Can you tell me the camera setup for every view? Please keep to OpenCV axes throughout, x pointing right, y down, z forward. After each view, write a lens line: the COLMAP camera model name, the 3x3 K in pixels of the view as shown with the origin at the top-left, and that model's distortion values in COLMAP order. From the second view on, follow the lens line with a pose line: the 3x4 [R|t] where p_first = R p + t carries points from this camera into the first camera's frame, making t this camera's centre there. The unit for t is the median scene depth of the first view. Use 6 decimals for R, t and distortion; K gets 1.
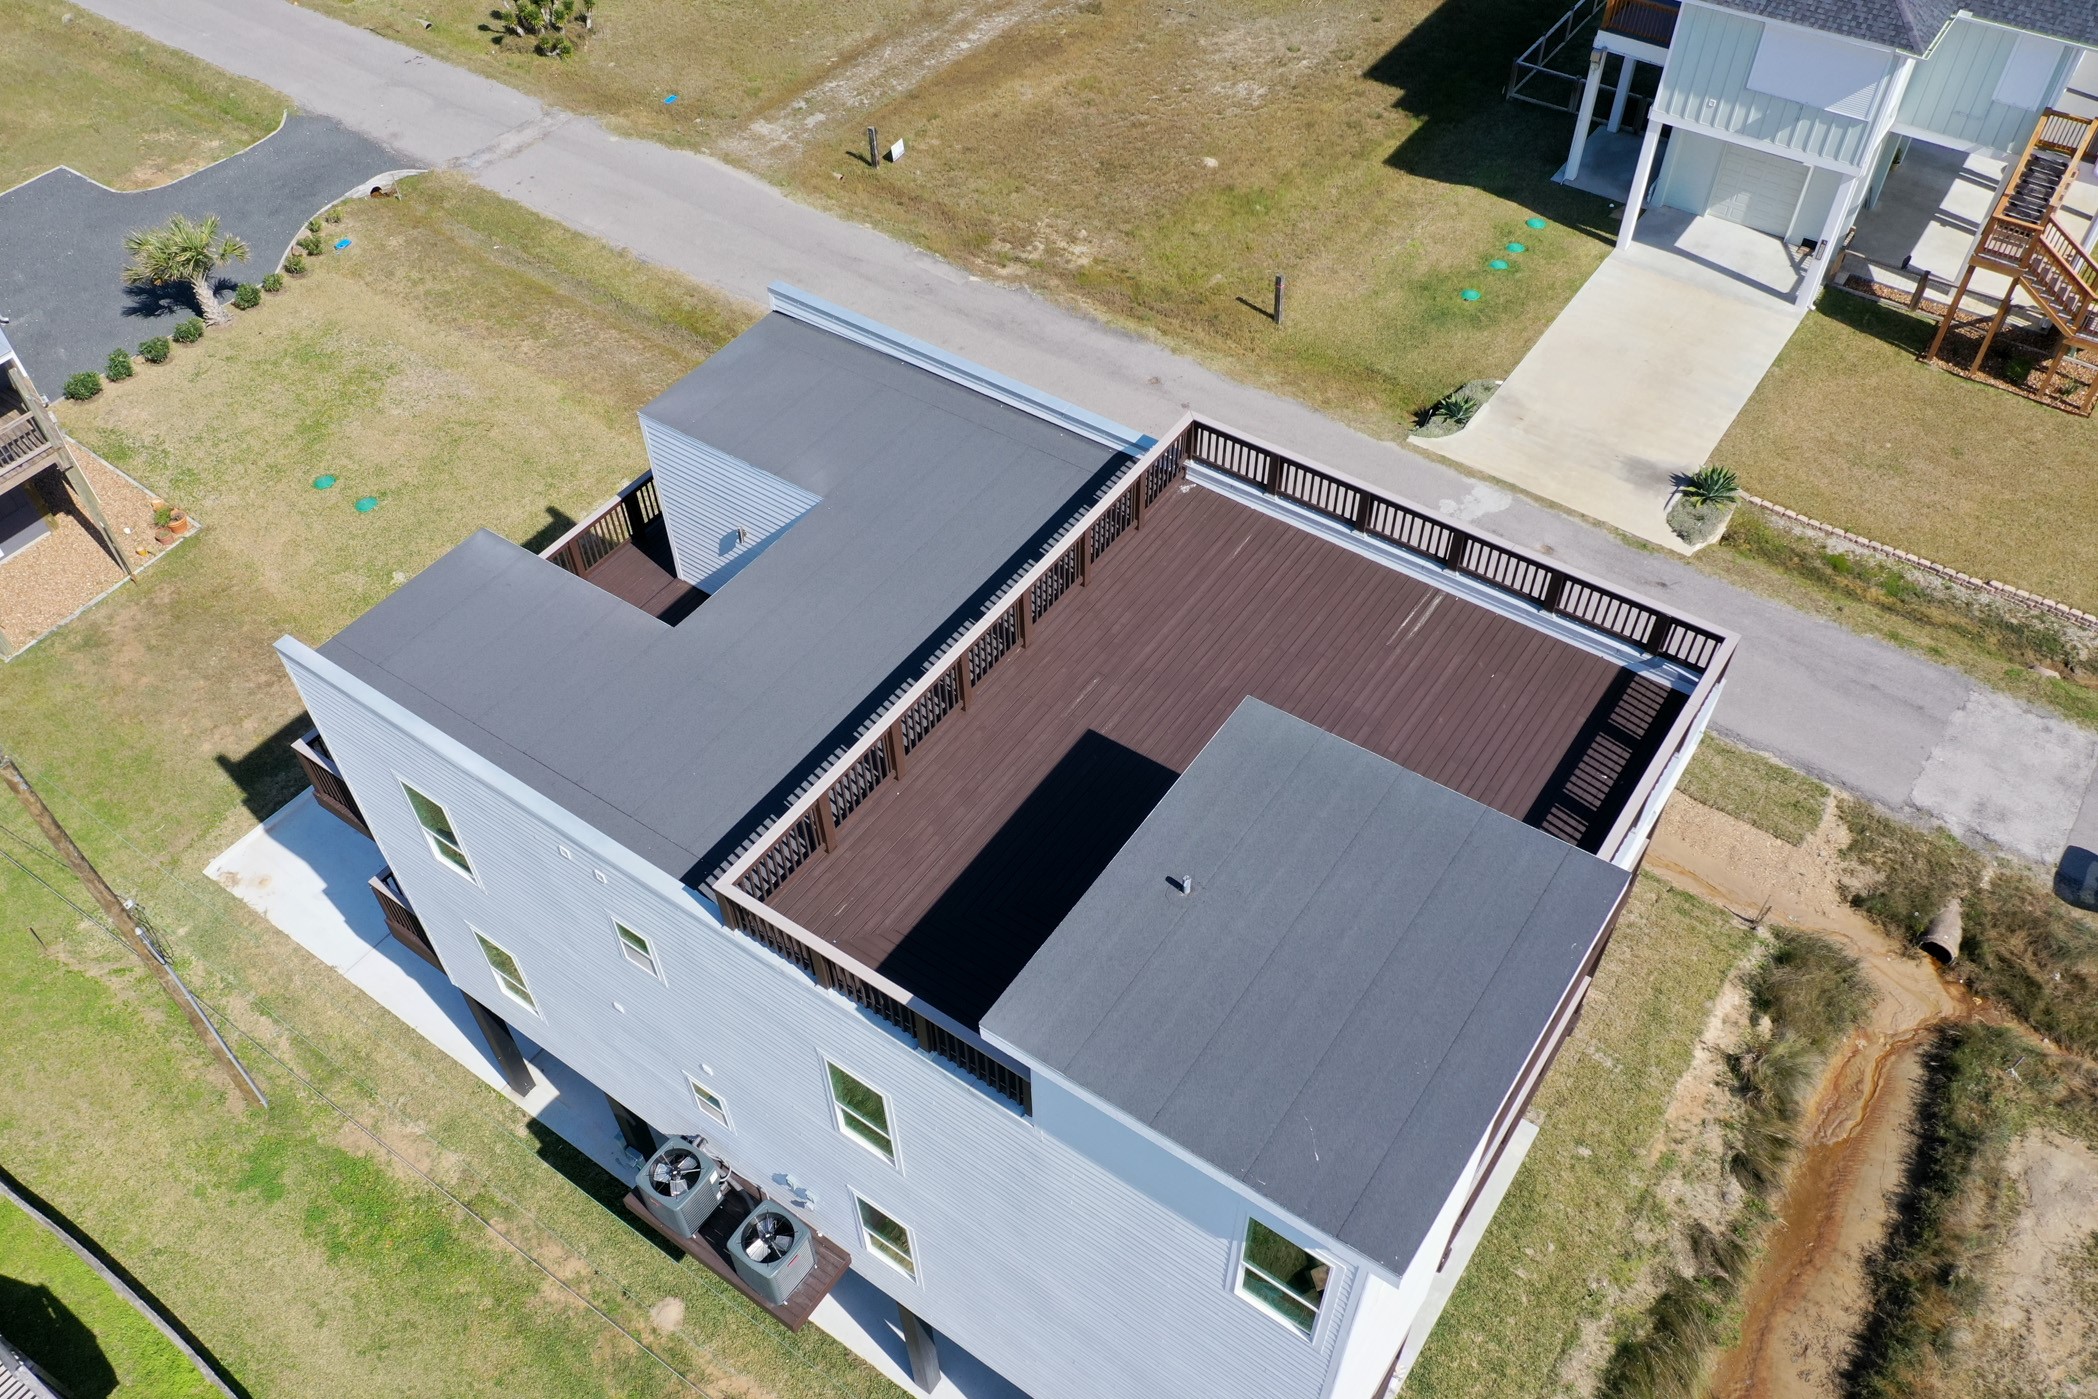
lens RADIAL K [[1657.1, 0, 1049.1], [0, 1657.1, 693.4], [0, 0, 1]] dist [0.007298, -0.002407]
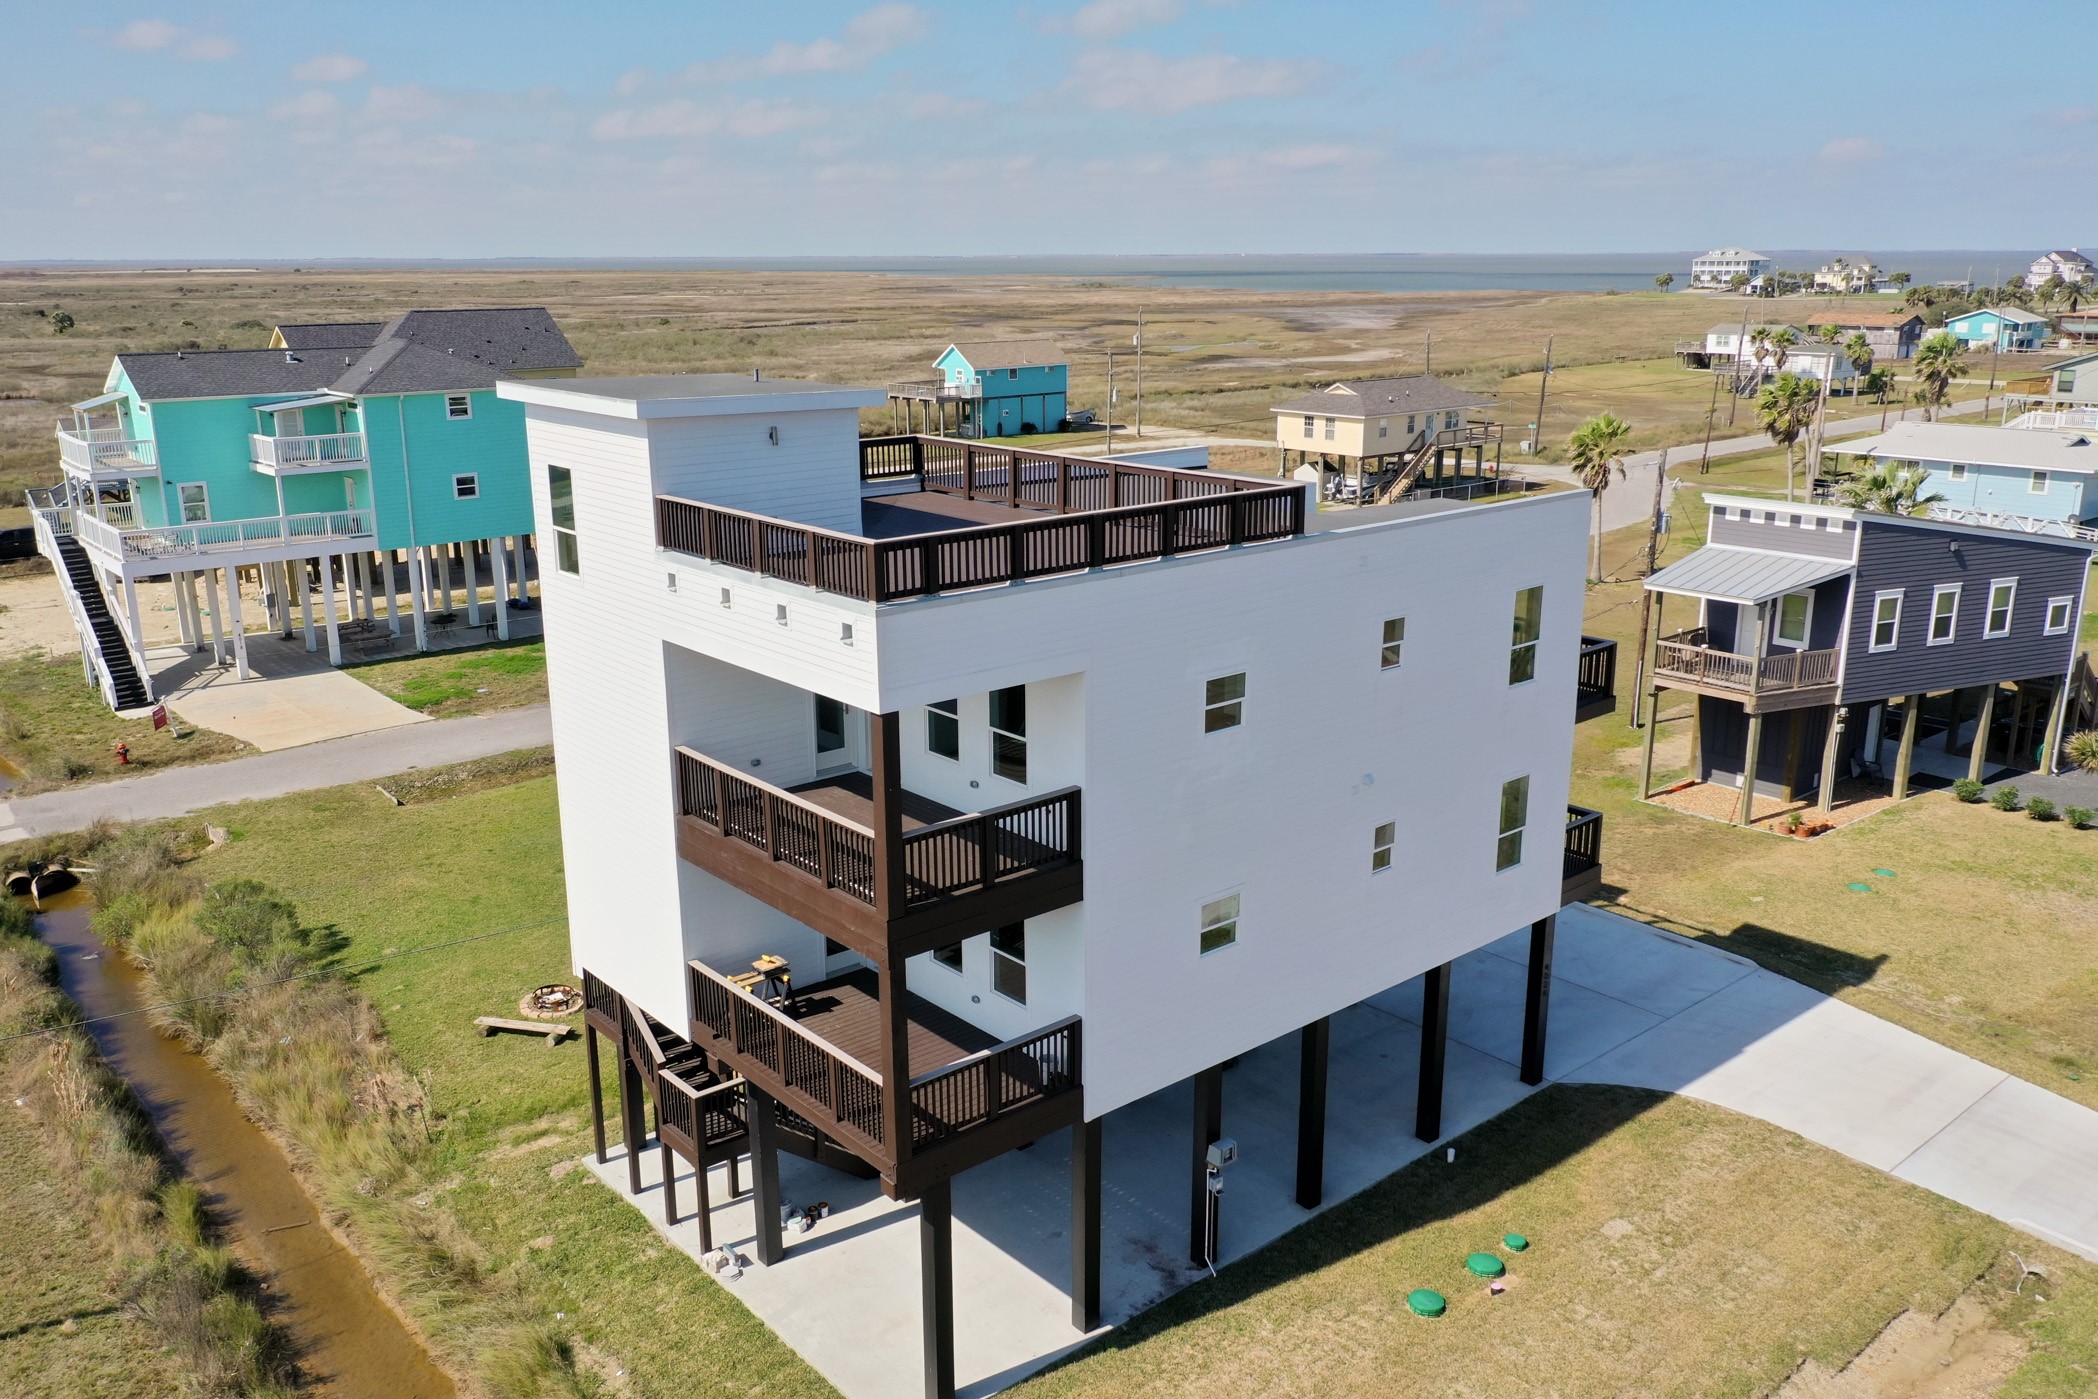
lens RADIAL K [[1657.1, 0, 1049.1], [0, 1657.1, 693.4], [0, 0, 1]] dist [0.007298, -0.002407]
pose [[-0.253424, 0.264097, -0.930607, 0.677028], [-0.712302, 0.599964, 0.364238, -0.210952], [0.654525, 0.755180, 0.036071, 0.556990]]
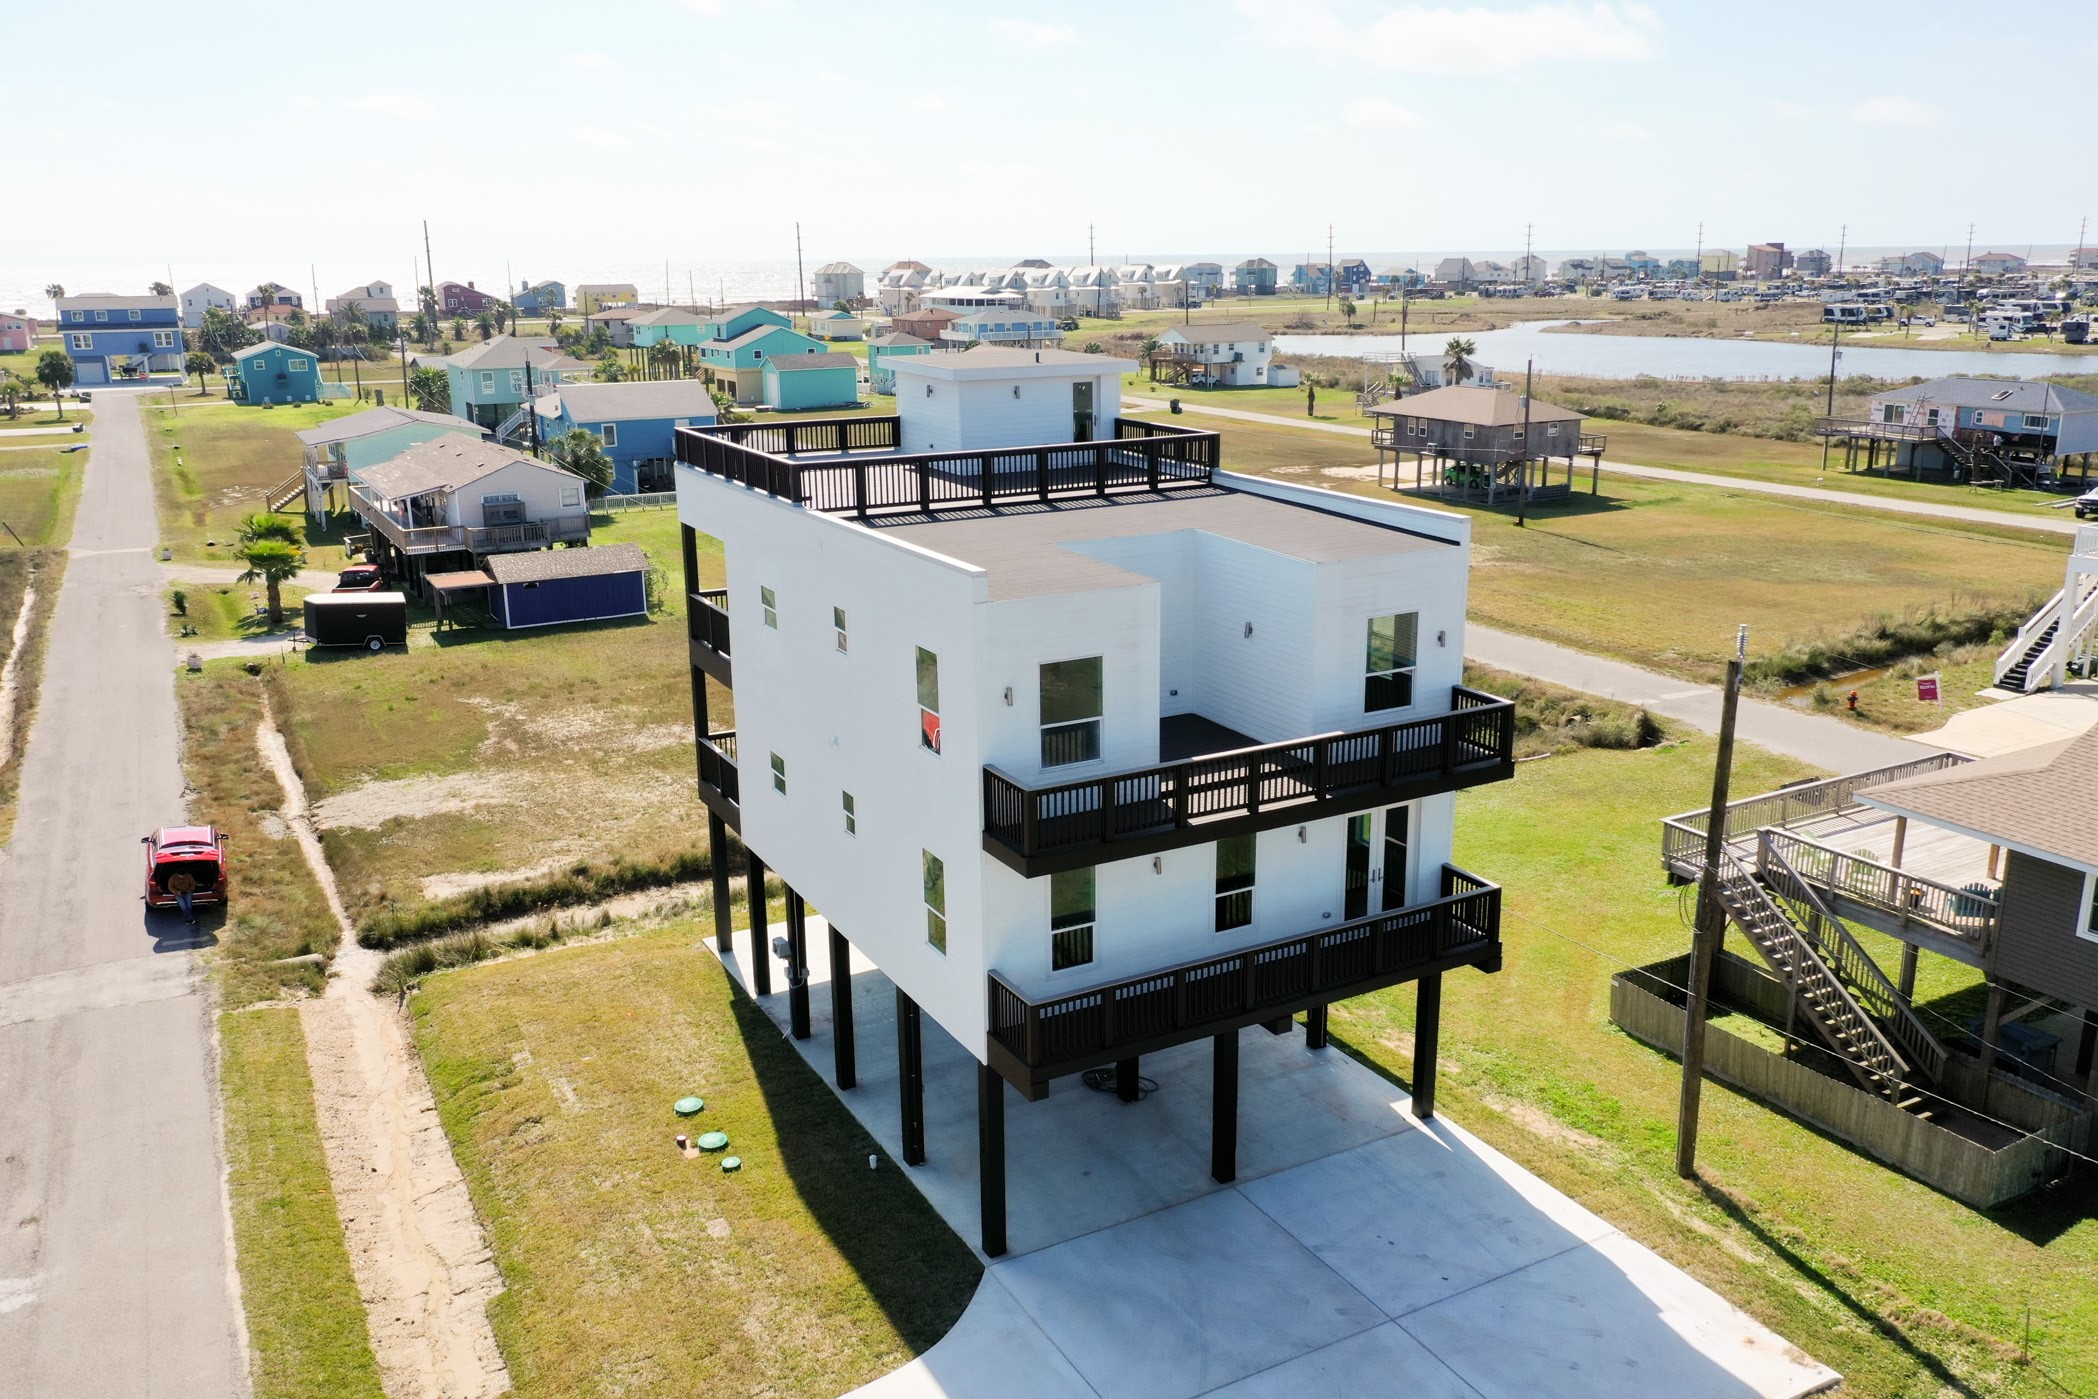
lens RADIAL K [[1657.1, 0, 1049.1], [0, 1657.1, 693.4], [0, 0, 1]] dist [0.007298, -0.002407]
pose [[-0.895021, -0.090358, 0.436776, -0.416182], [0.346904, 0.474496, 0.809019, -0.643337], [-0.280350, 0.875608, -0.393338, 0.955312]]
